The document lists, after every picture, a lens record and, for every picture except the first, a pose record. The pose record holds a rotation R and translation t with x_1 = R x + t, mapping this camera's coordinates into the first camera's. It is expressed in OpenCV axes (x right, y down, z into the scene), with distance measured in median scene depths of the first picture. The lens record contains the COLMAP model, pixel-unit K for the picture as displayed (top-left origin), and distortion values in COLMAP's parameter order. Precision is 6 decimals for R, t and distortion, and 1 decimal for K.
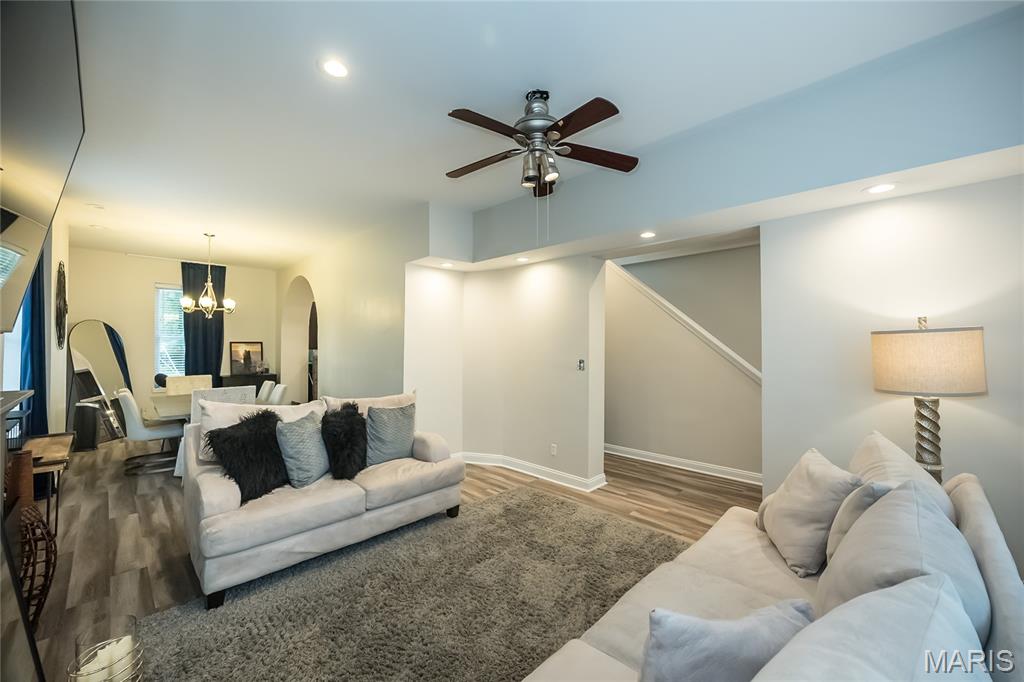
lens RADIAL K [[407.7, 0, 522.4], [0, 407.7, 343.5], [0, 0, 1]] dist [0.000155, 0.000003]
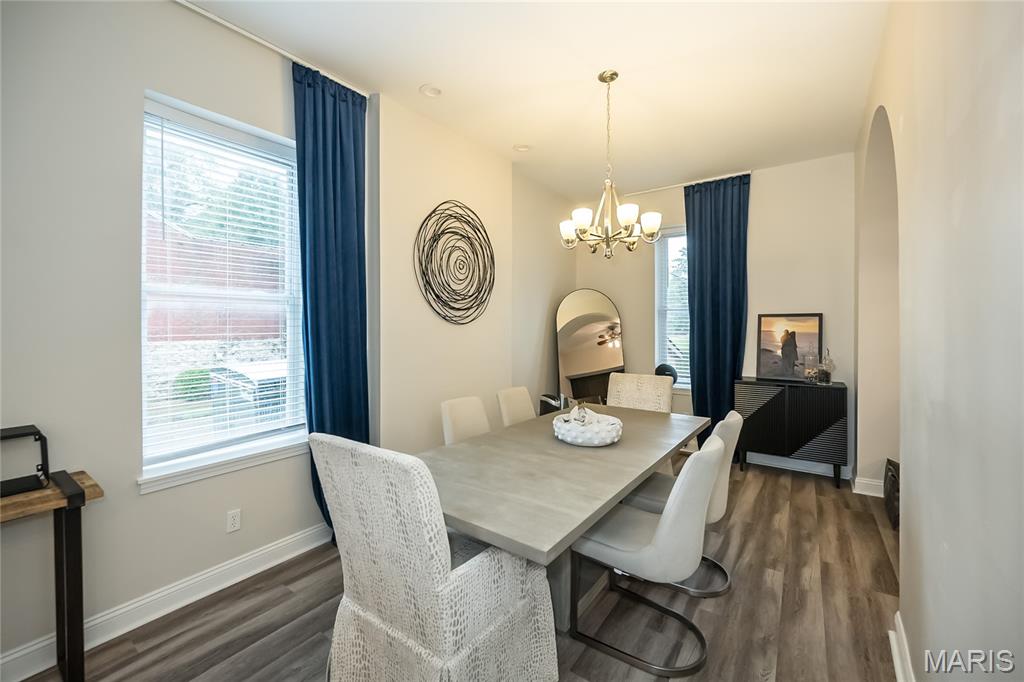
lens RADIAL K [[419.0, 0, 521.9], [0, 419.0, 333.0], [0, 0, 1]] dist [-0.001749, -0.000148]
pose [[0.191625, 0.012270, -0.981392, -0.255980], [0.006756, 0.999882, 0.013821, 0.010935], [0.981445, -0.009279, 0.191519, 0.627780]]
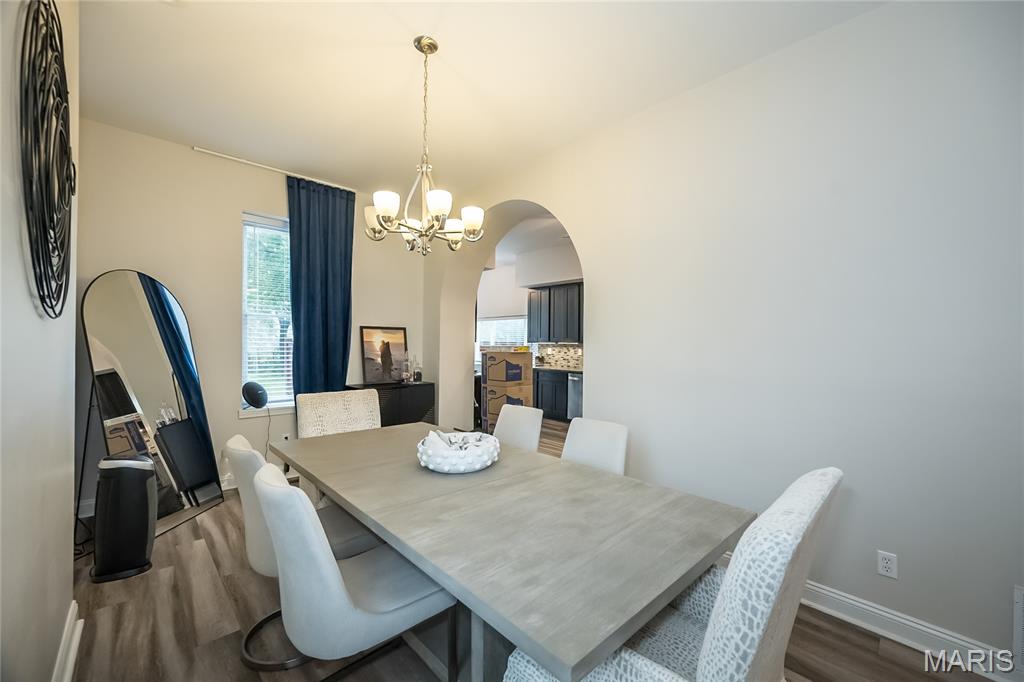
lens RADIAL K [[393.6, 0, 509.4], [0, 393.6, 347.0], [0, 0, 1]] dist [0.001890, 0.000089]
pose [[0.999861, 0.009539, -0.013700, -0.528042], [-0.009292, 0.999795, 0.017977, 0.014082], [0.013869, -0.017847, 0.999745, 0.474838]]
